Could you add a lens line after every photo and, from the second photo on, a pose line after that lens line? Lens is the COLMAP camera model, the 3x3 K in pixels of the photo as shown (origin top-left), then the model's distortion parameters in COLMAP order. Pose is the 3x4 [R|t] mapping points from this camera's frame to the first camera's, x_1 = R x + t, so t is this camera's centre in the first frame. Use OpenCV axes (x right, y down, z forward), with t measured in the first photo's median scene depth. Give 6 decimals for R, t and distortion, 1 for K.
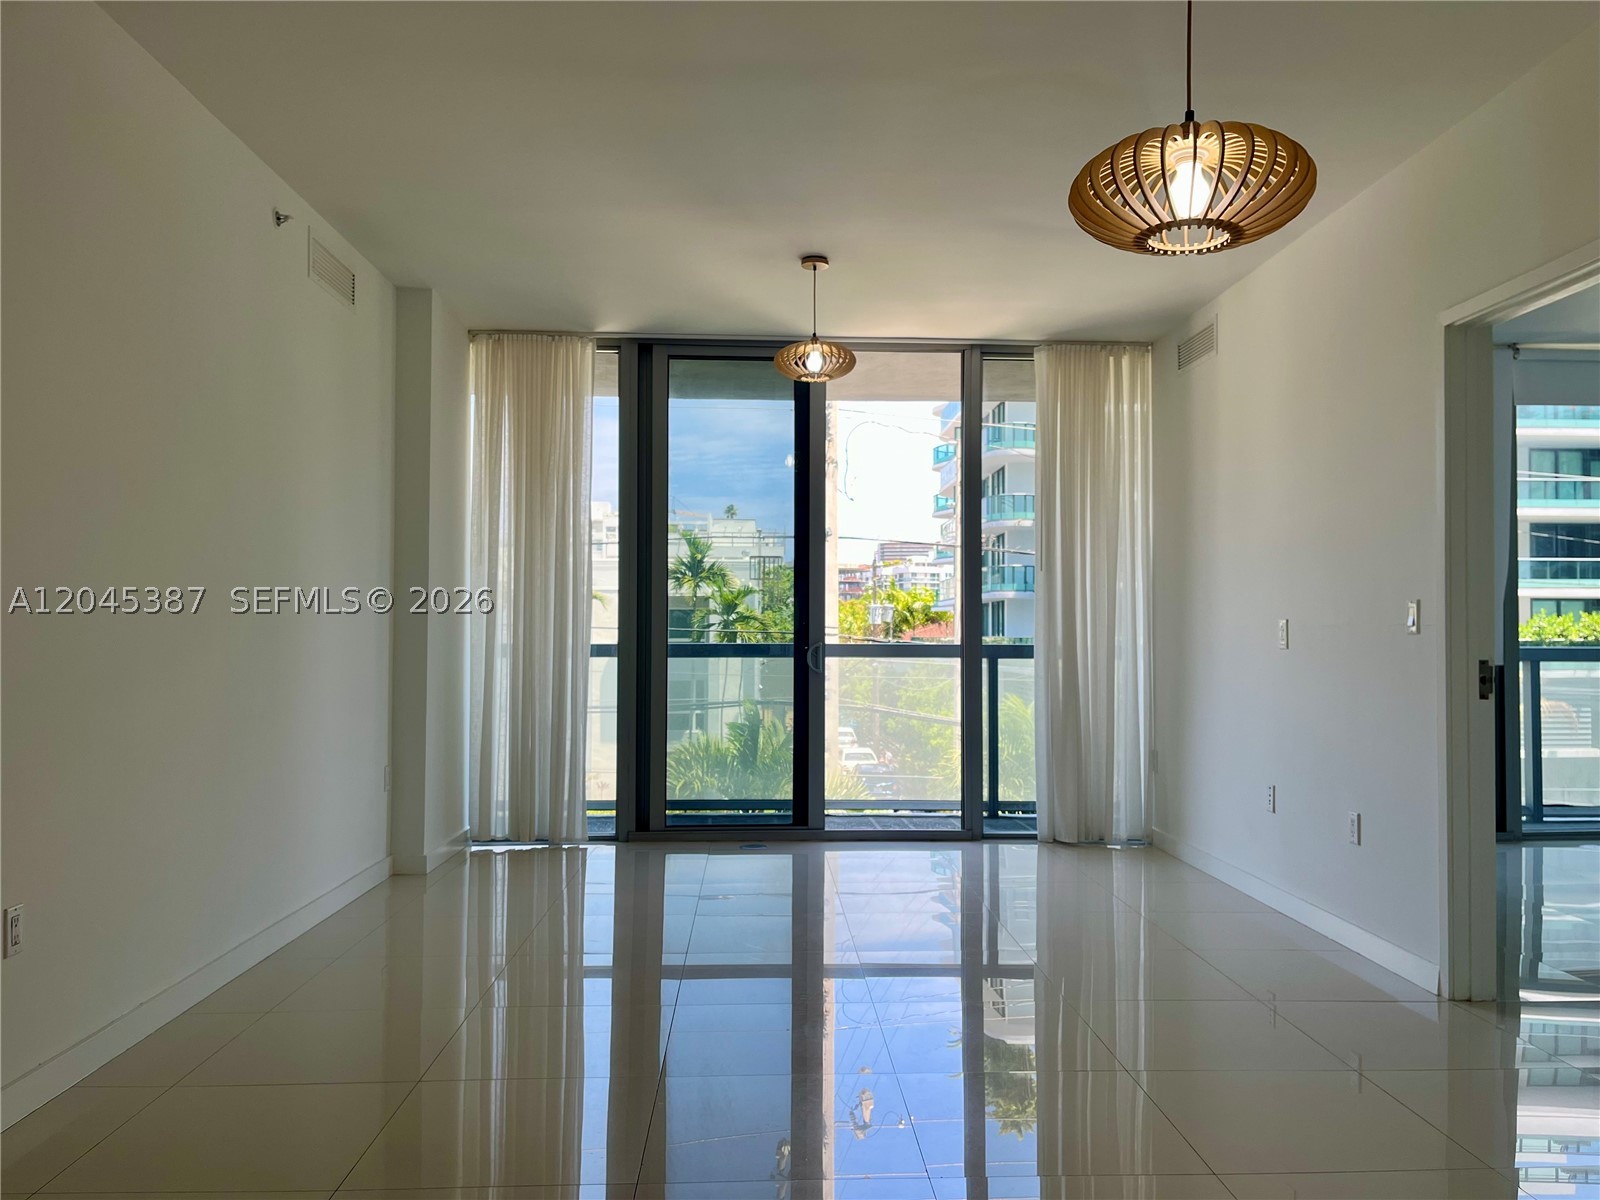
lens RADIAL K [[1204.5, 0, 807.1], [0, 1204.5, 598.7], [0, 0, 1]] dist [0.004843, -0.000400]
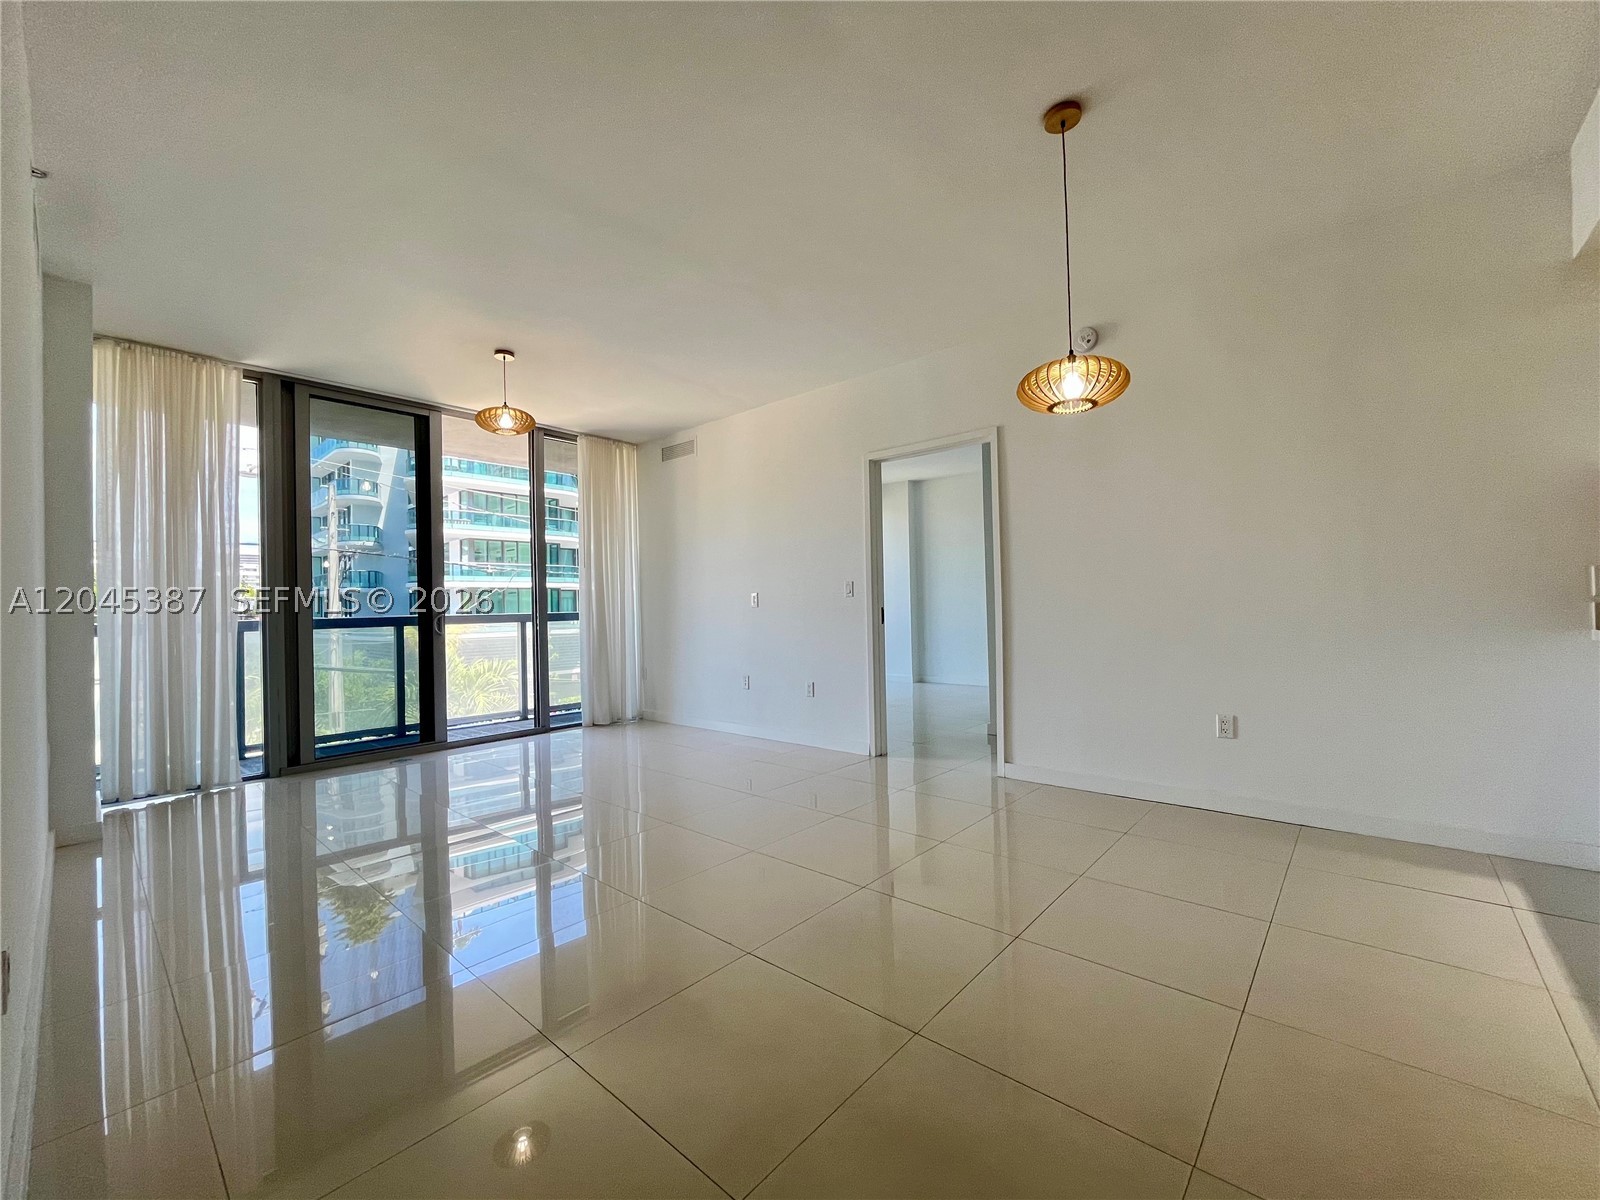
lens RADIAL K [[652.1, 0, 803.5], [0, 652.1, 601.4], [0, 0, 1]] dist [-0.003571, -0.000050]
pose [[0.695667, -0.014088, 0.718226, -0.252993], [0.004639, 0.999875, 0.015118, 0.011308], [-0.718349, -0.007185, 0.695646, 0.135411]]
